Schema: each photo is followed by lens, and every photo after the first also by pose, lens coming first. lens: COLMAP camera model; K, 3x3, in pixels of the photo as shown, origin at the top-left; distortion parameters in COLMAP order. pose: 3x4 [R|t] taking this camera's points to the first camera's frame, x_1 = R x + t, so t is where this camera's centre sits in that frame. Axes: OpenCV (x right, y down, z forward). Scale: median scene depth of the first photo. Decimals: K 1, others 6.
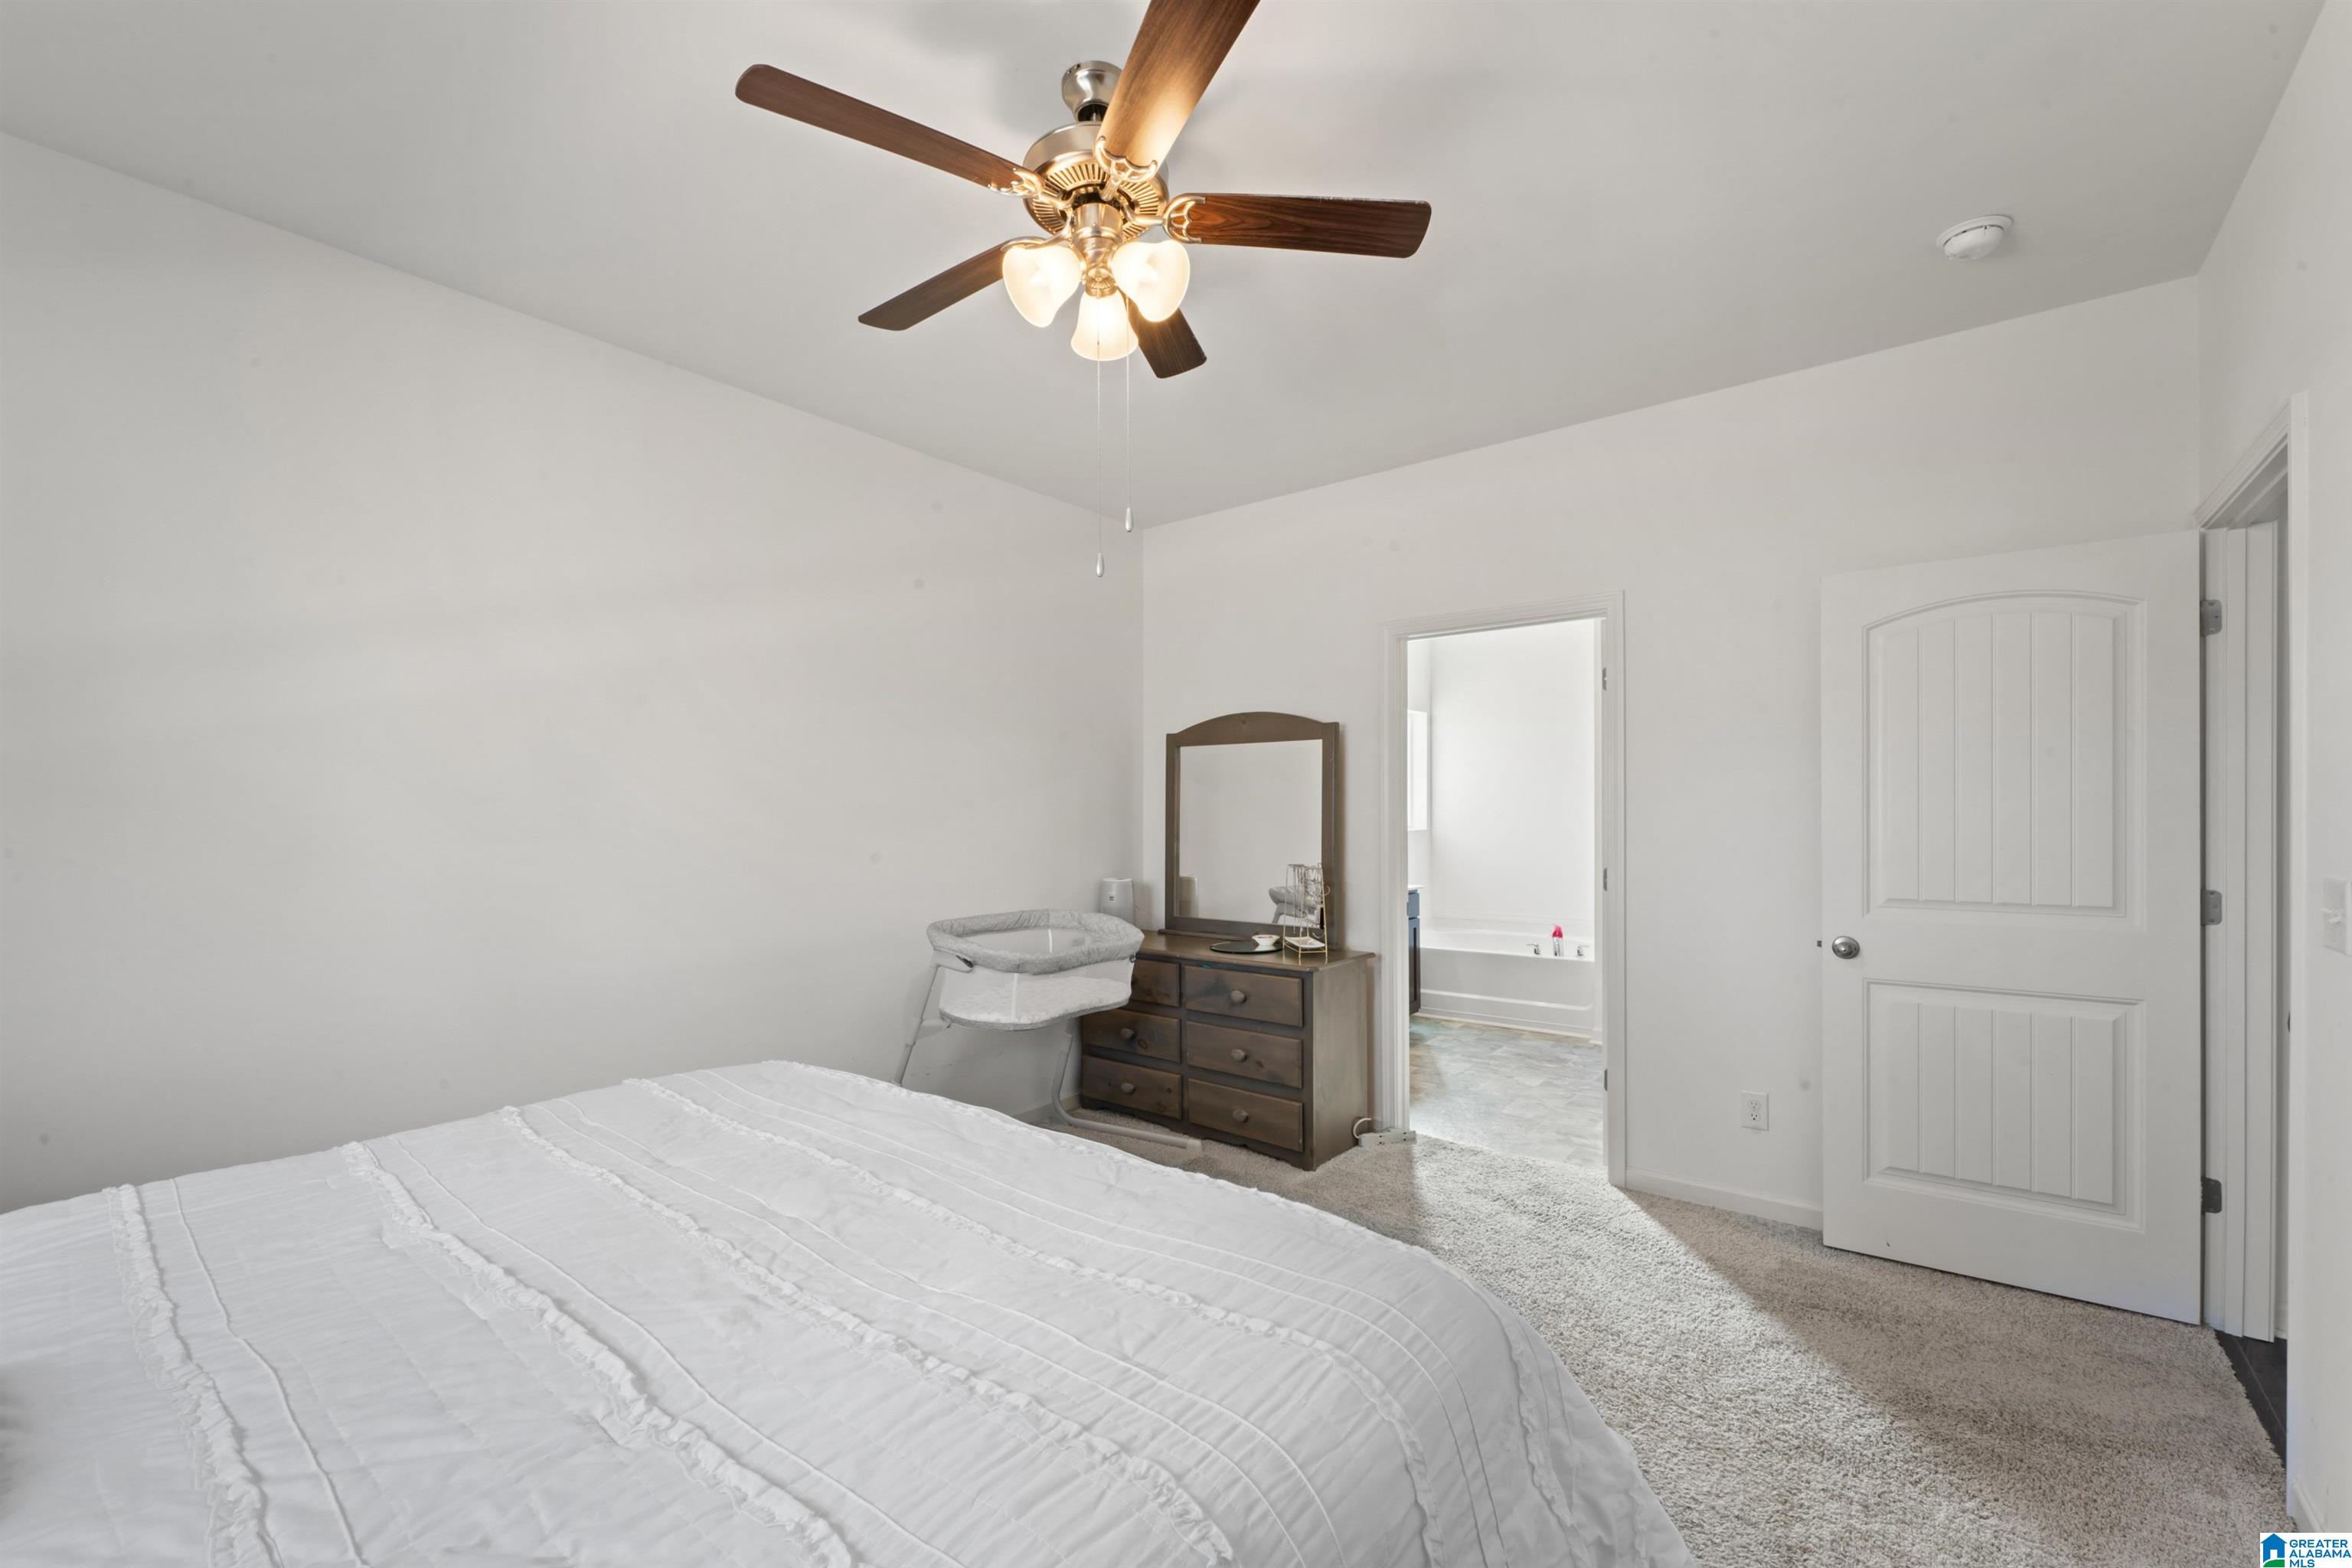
lens RADIAL K [[966.5, 0, 1176.3], [0, 966.5, 816.3], [0, 0, 1]] dist [-0.001496, -0.000260]
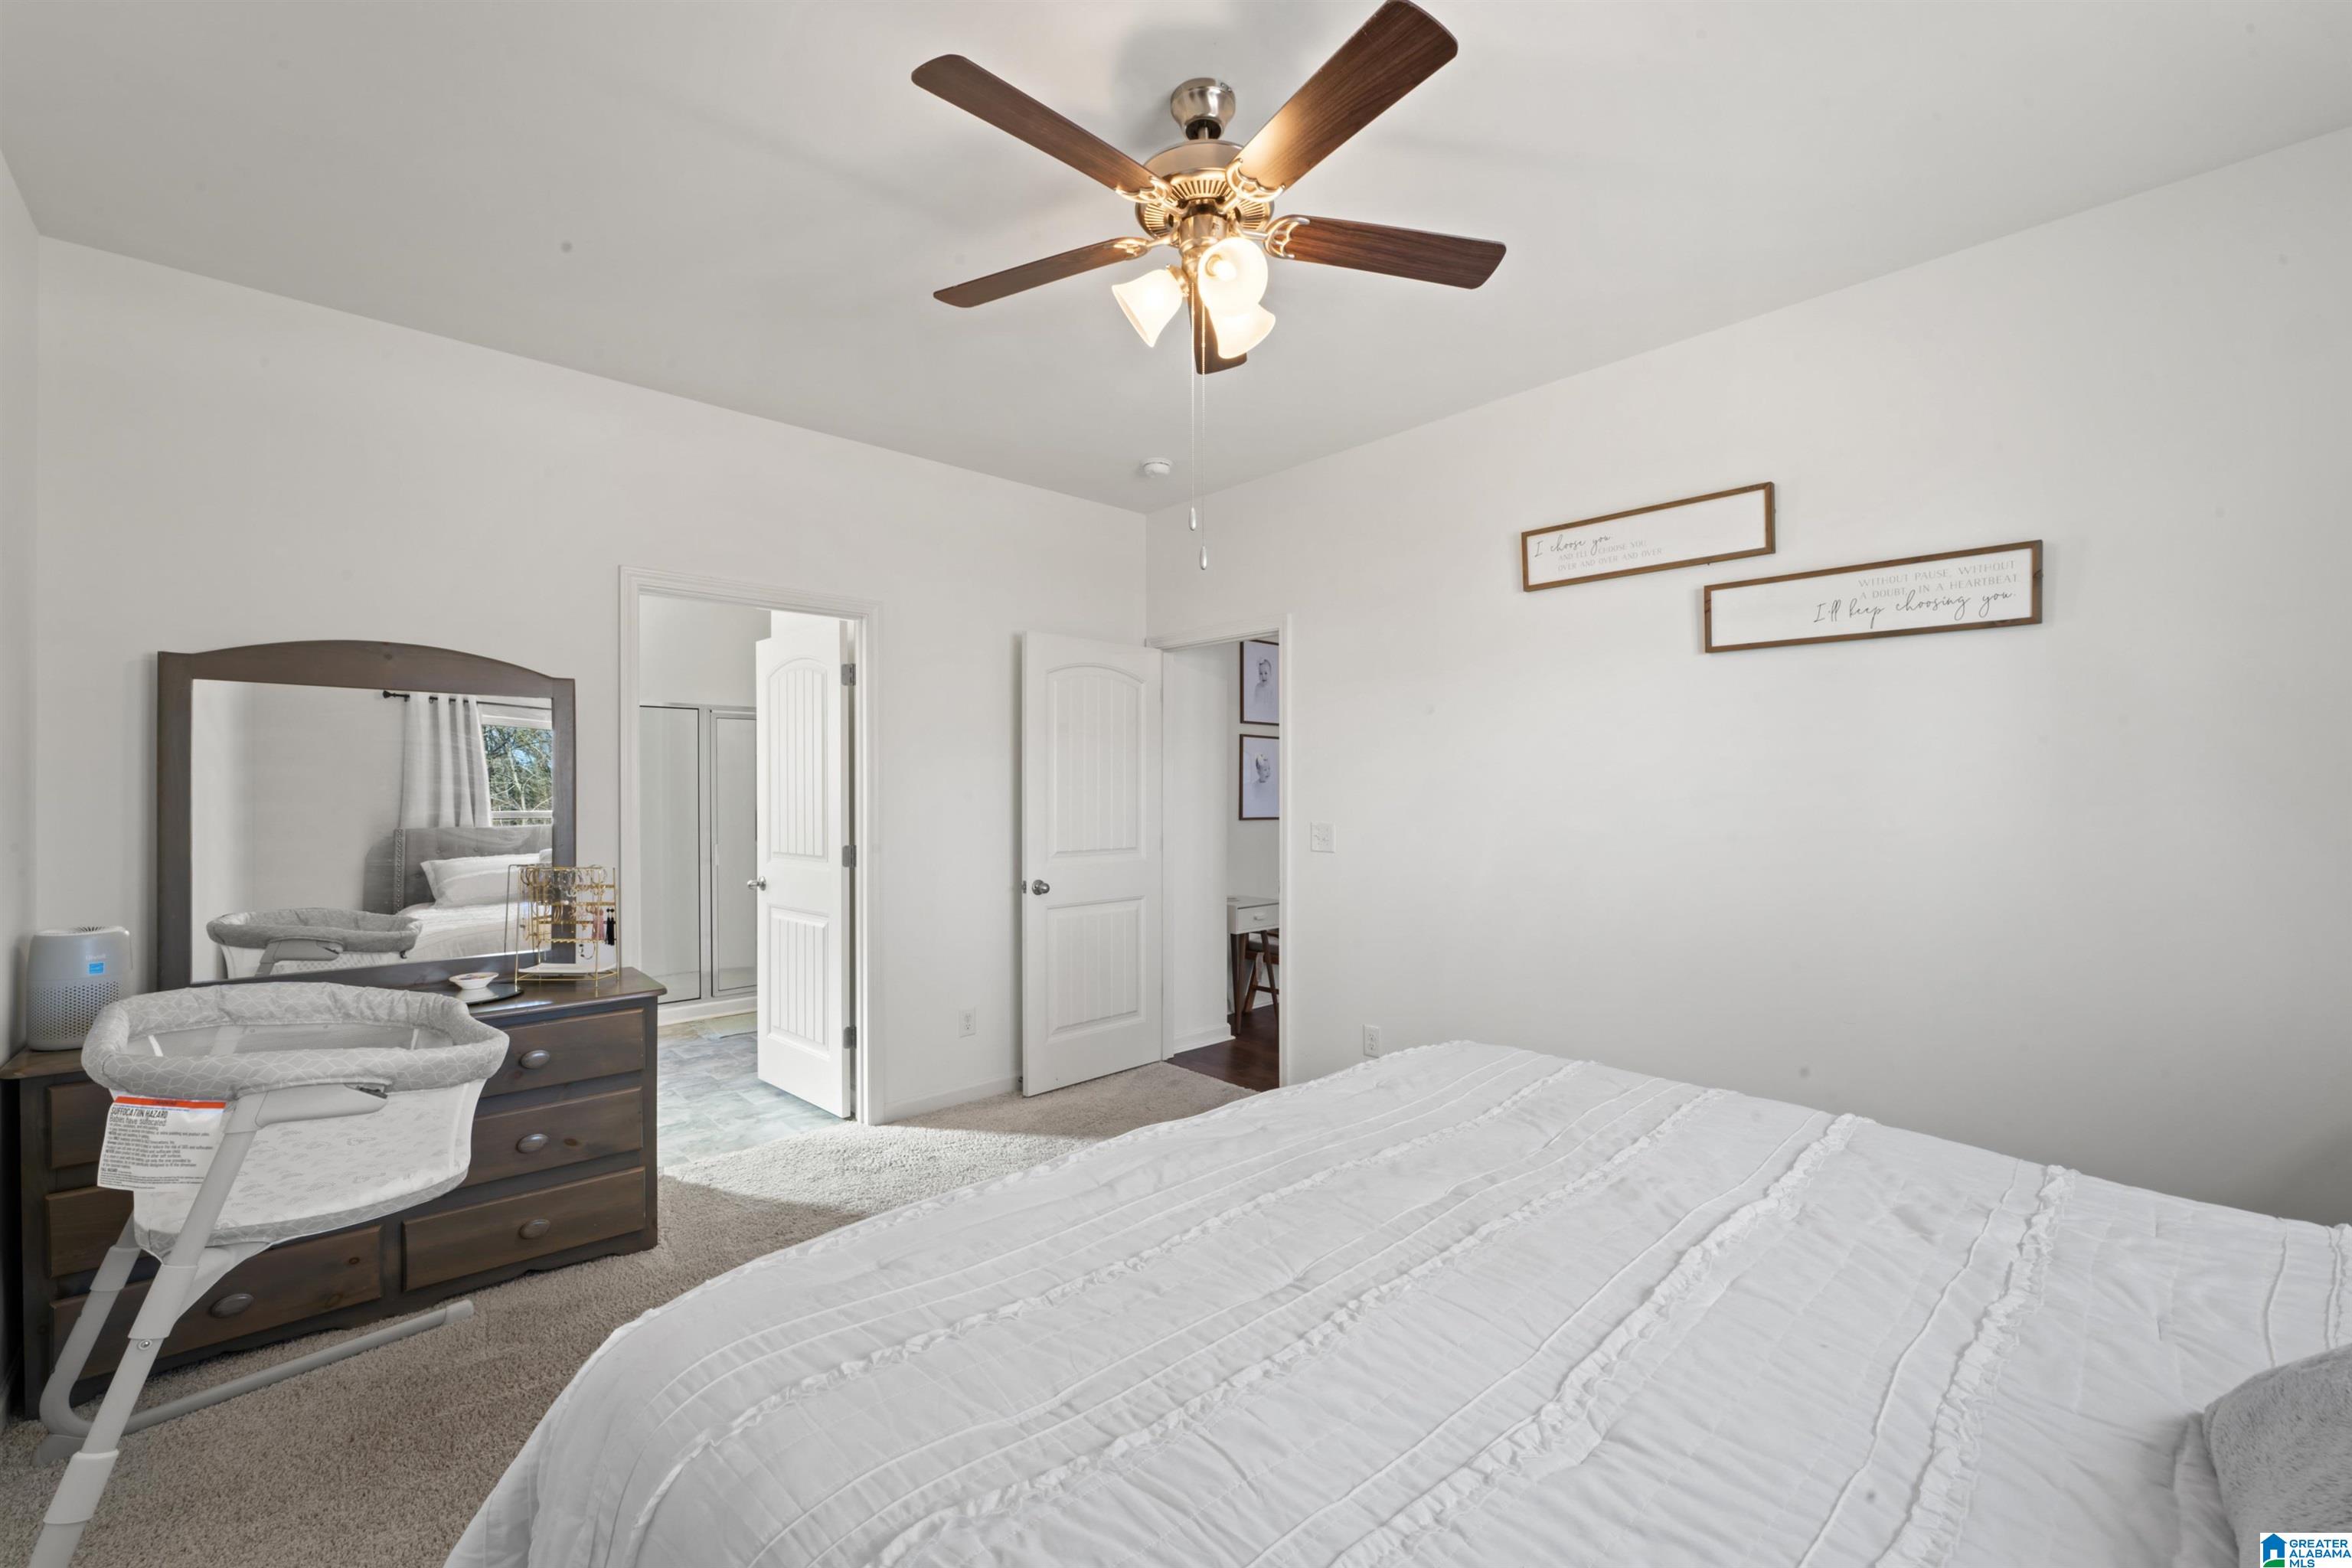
lens RADIAL K [[964.5, 0, 1177.0], [0, 964.5, 789.1], [0, 0, 1]] dist [-0.001269, -0.000102]
pose [[0.153286, 0.007047, 0.988157, -0.620736], [0.004915, 0.999957, -0.007894, -0.001151], [-0.988170, 0.006067, 0.153244, 0.482518]]
